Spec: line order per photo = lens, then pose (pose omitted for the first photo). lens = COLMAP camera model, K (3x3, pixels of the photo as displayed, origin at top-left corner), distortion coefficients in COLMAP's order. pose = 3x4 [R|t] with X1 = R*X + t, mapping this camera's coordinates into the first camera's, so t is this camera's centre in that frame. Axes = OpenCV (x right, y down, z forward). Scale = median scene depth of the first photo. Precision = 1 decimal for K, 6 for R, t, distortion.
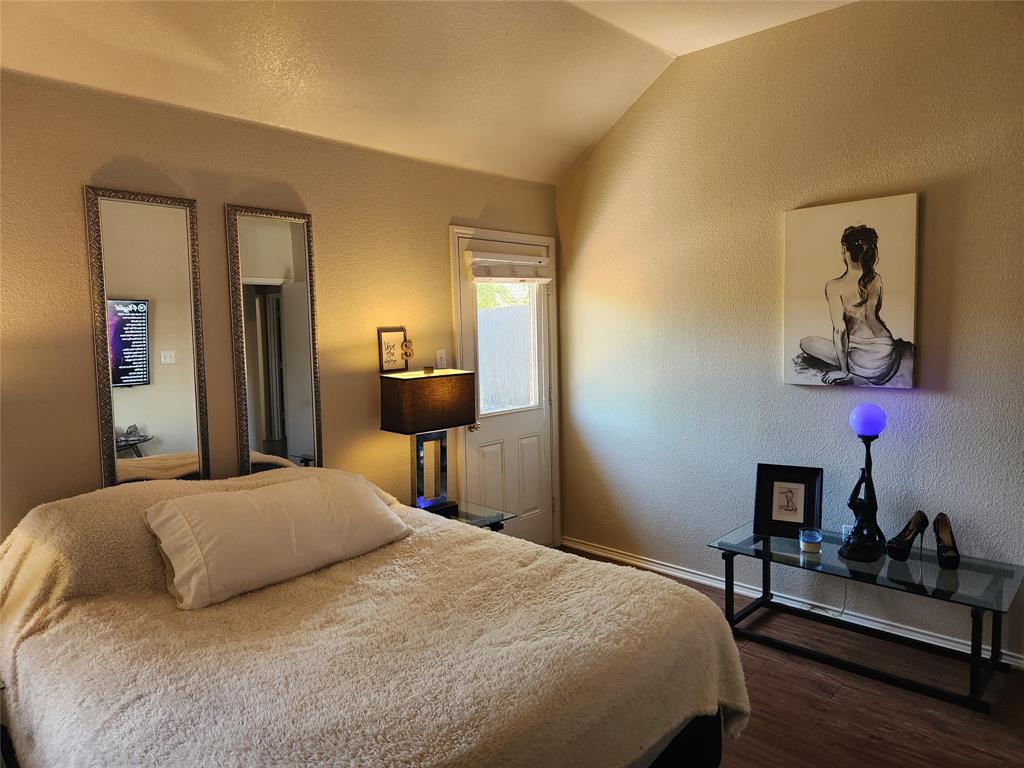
lens RADIAL K [[689.4, 0, 511.2], [0, 689.4, 379.7], [0, 0, 1]] dist [0.073055, -0.063736]
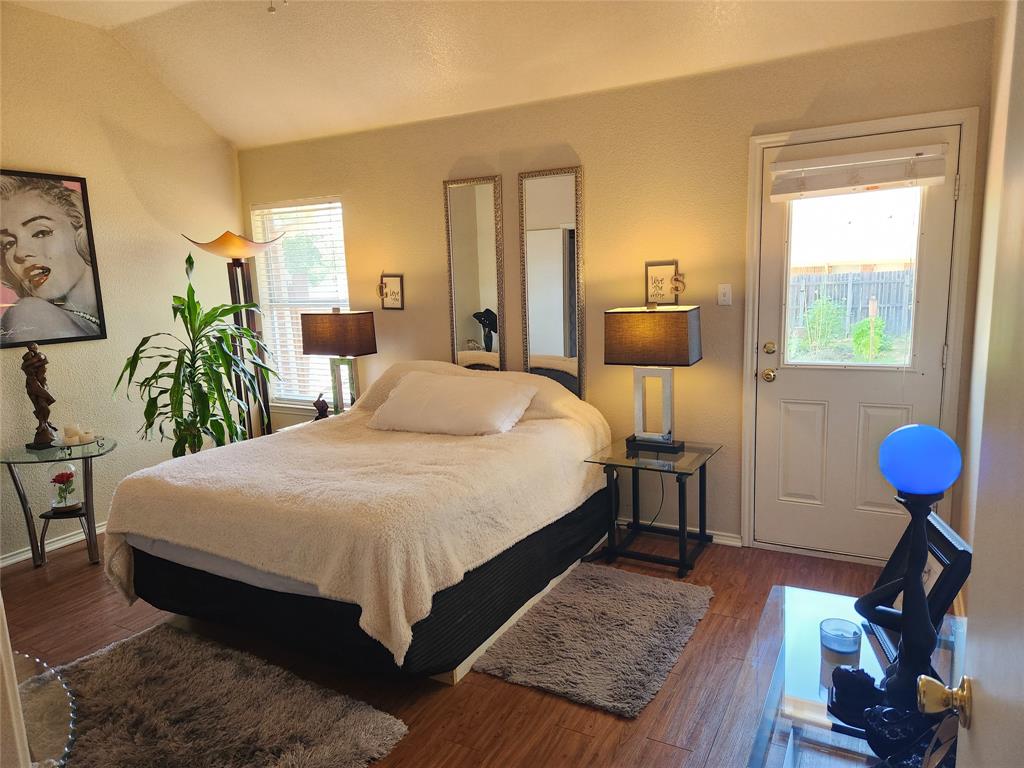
lens RADIAL K [[689.4, 0, 511.3], [0, 689.4, 392.8], [0, 0, 1]] dist [0.073055, -0.063736]
pose [[0.237385, 0.172234, -0.956025, 1.054583], [-0.045834, 0.985046, 0.166082, -0.060262], [0.970334, 0.004393, 0.241729, 0.737048]]
